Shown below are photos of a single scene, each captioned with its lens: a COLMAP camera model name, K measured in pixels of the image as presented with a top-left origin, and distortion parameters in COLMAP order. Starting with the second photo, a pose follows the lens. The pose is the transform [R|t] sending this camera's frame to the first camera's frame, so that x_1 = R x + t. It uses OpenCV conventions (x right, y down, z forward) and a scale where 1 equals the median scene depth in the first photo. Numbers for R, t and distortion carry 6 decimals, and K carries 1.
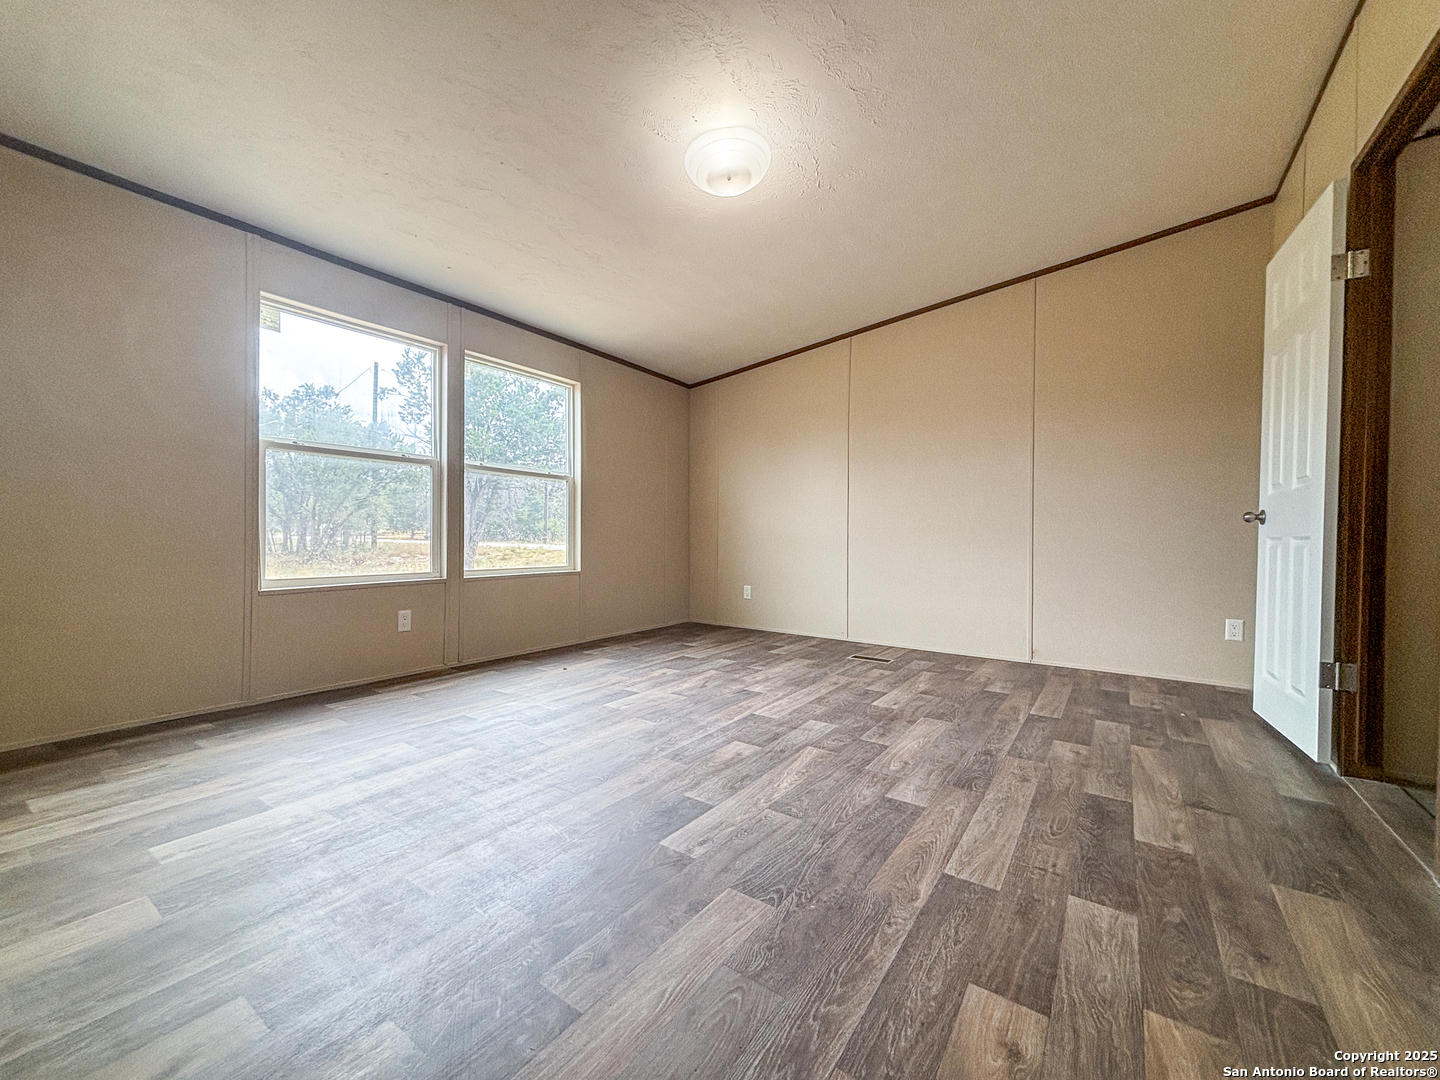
lens RADIAL K [[579.3, 0, 721.7], [0, 579.3, 543.5], [0, 0, 1]] dist [0.003513, 0.001307]
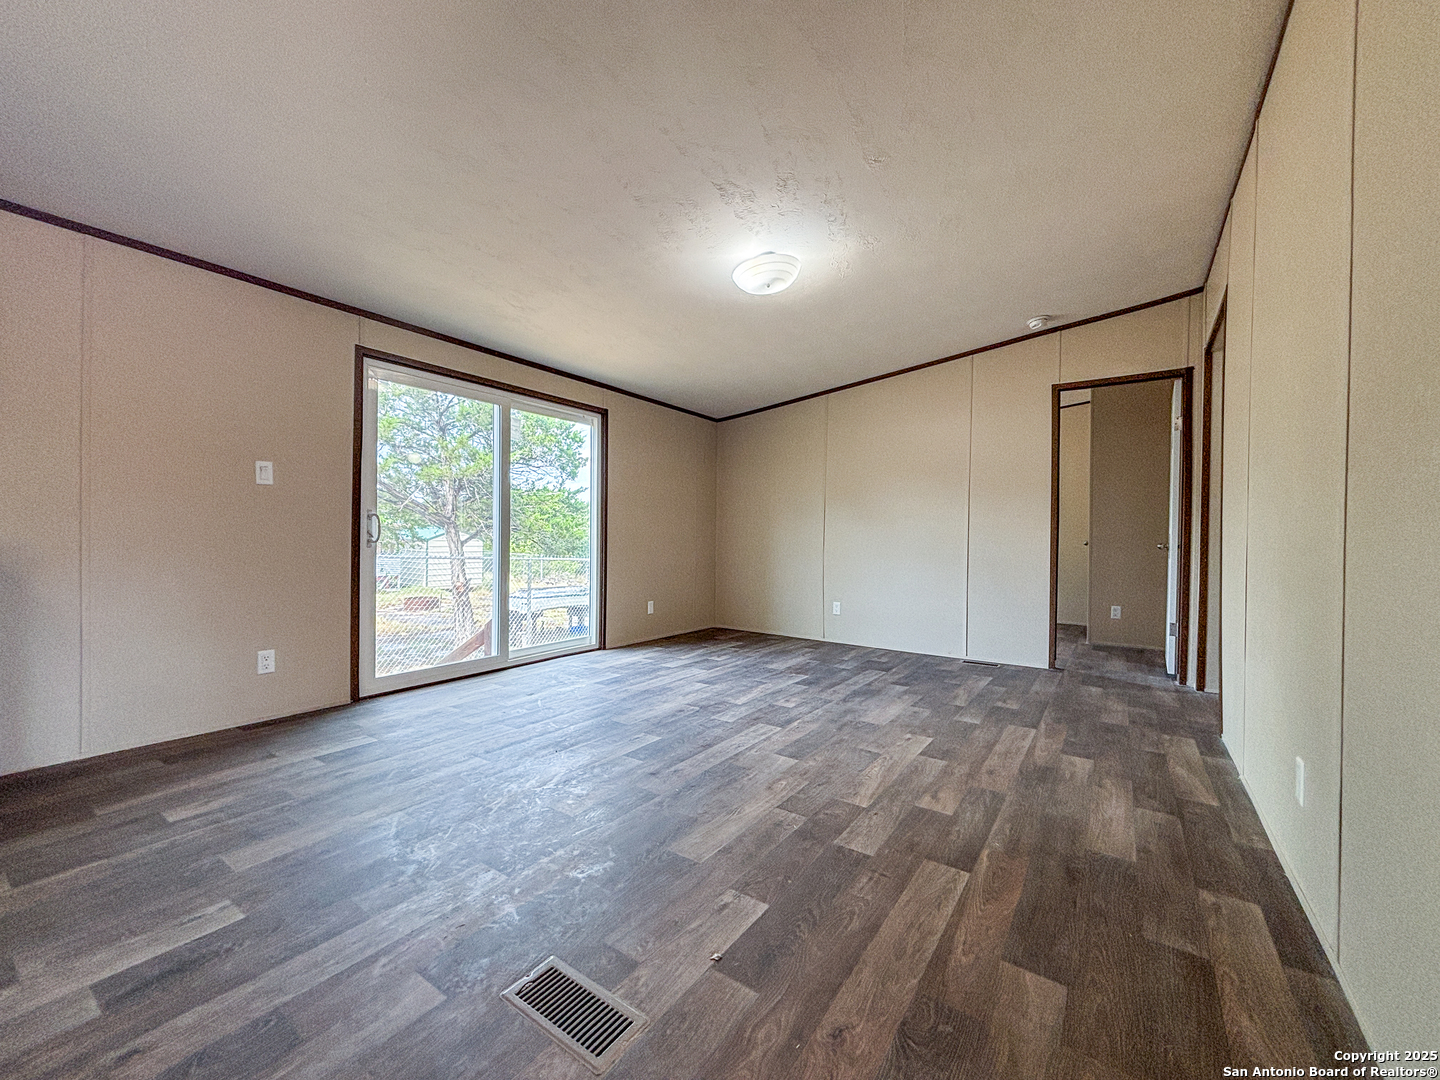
lens RADIAL K [[579.3, 0, 717.3], [0, 579.3, 533.9], [0, 0, 1]] dist [0.003513, 0.001307]
pose [[-0.999698, -0.024330, 0.003475, 0.192166], [-0.024304, 0.999678, 0.007308, -0.081218], [-0.003652, 0.007221, -0.999967, 2.212479]]
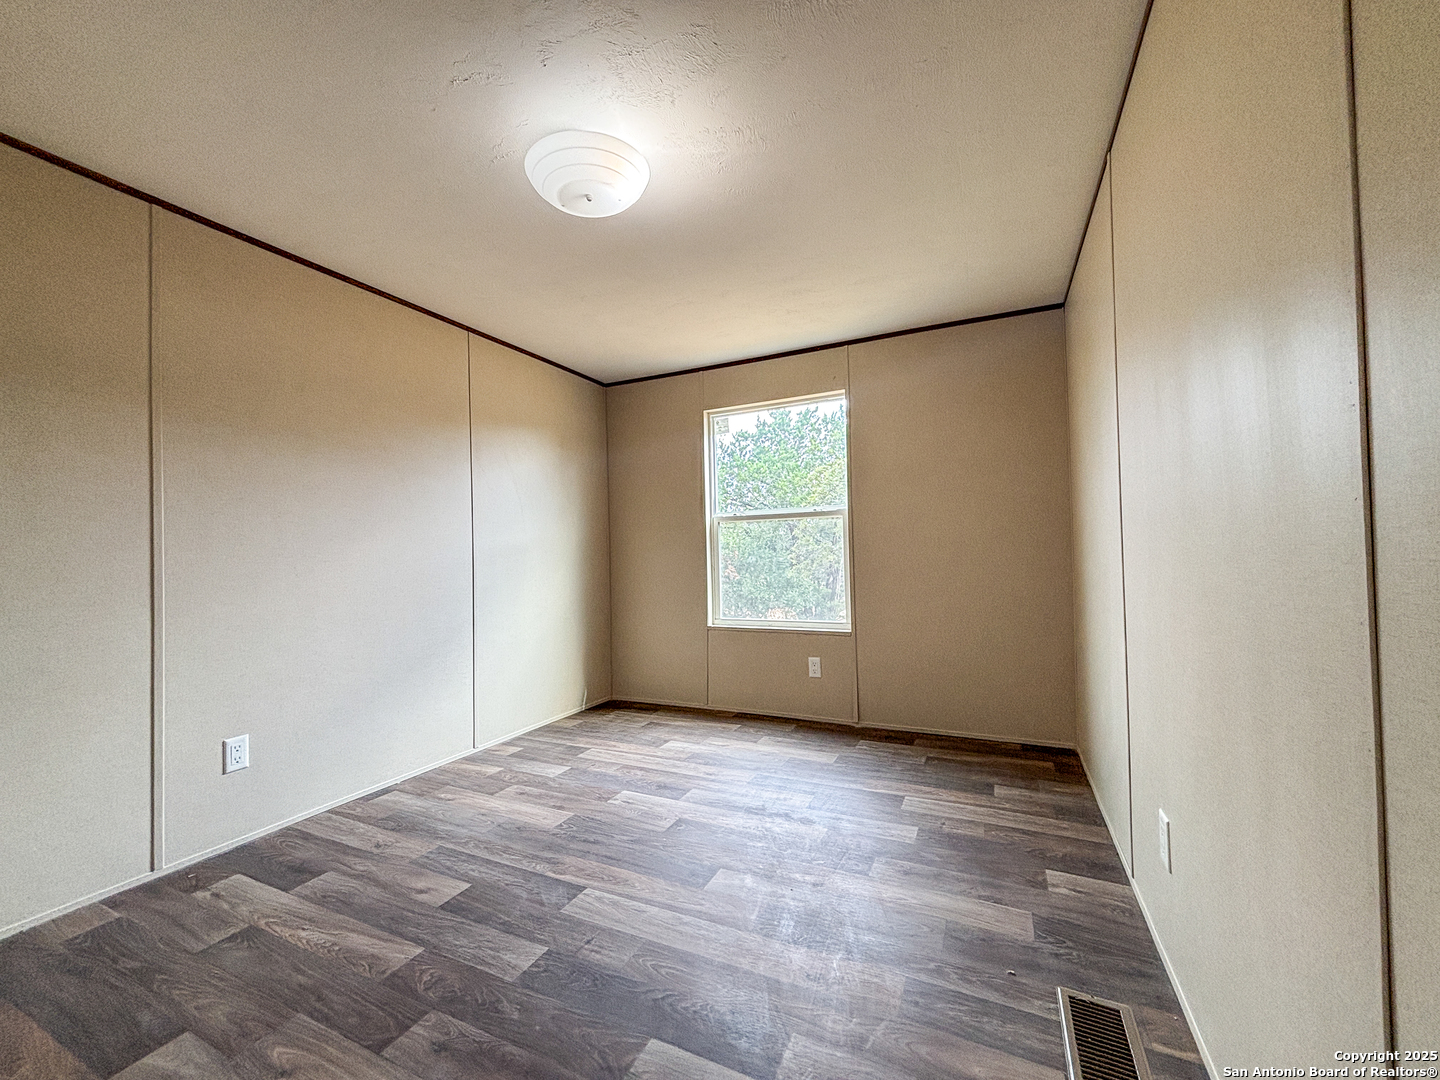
lens RADIAL K [[579.3, 0, 717.0], [0, 579.3, 539.2], [0, 0, 1]] dist [0.003513, 0.001307]
pose [[0.160834, -0.043925, -0.986004, 1.311937], [0.012084, 0.999022, -0.042533, -0.071275], [0.986908, -0.005074, 0.161207, 1.125103]]
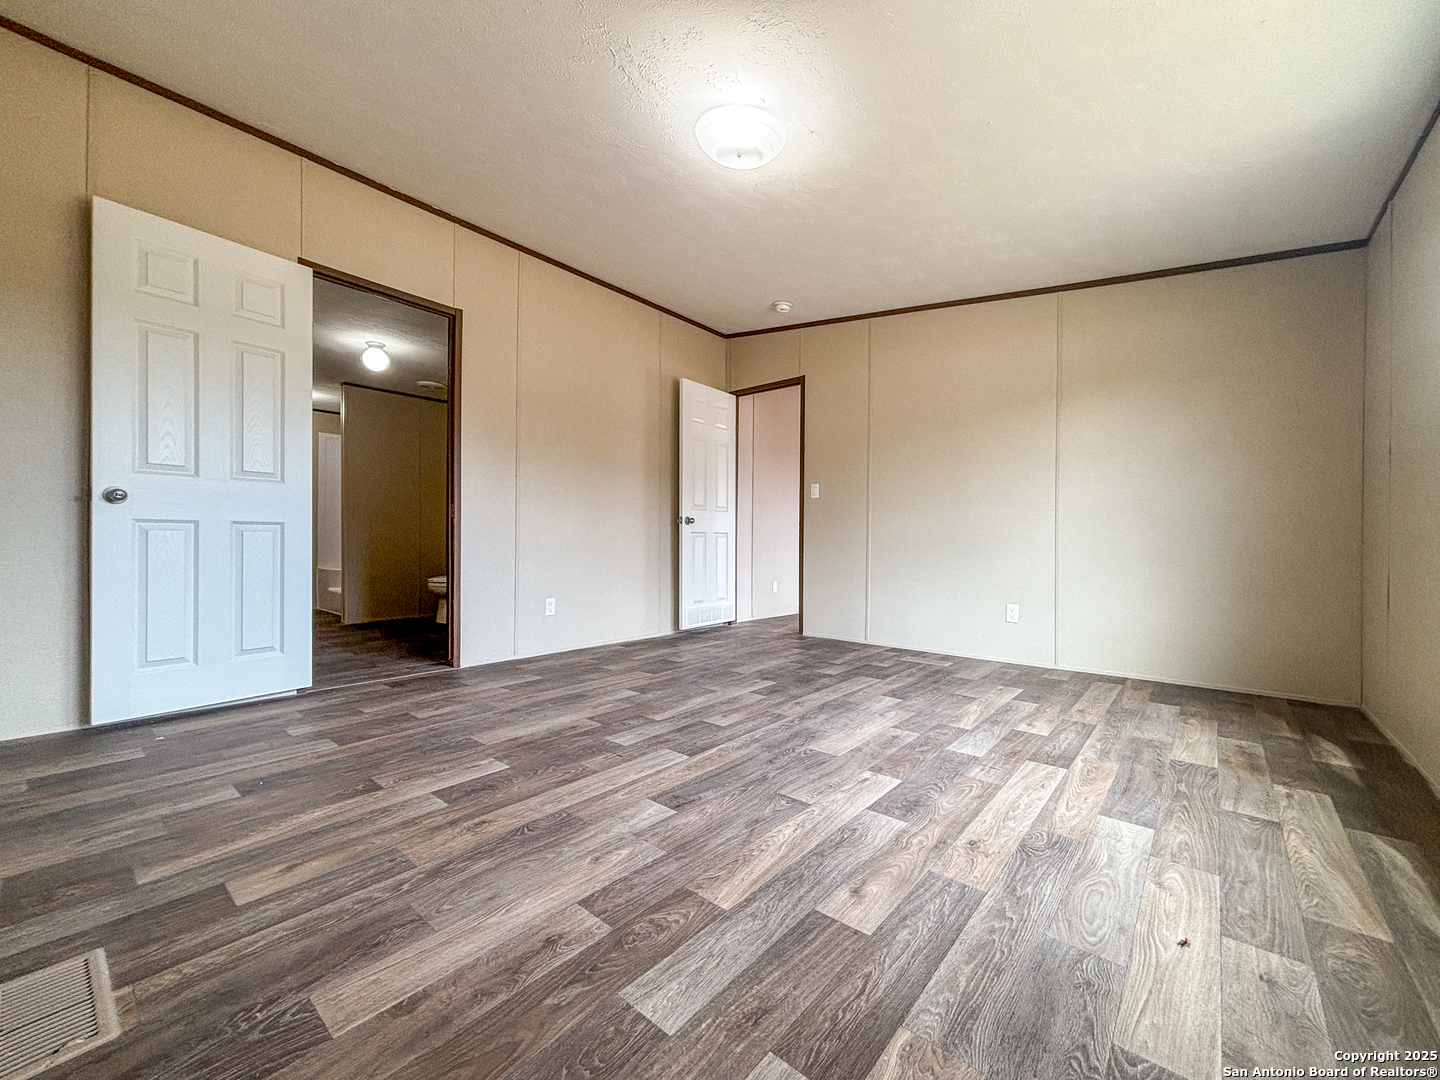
lens RADIAL K [[579.3, 0, 716.8], [0, 579.3, 595.0], [0, 0, 1]] dist [0.003513, 0.001307]
pose [[-0.994405, -0.031359, 0.100871, -0.056454], [-0.020403, 0.993956, 0.107865, -0.006288], [-0.103644, 0.105203, -0.989035, 1.844768]]
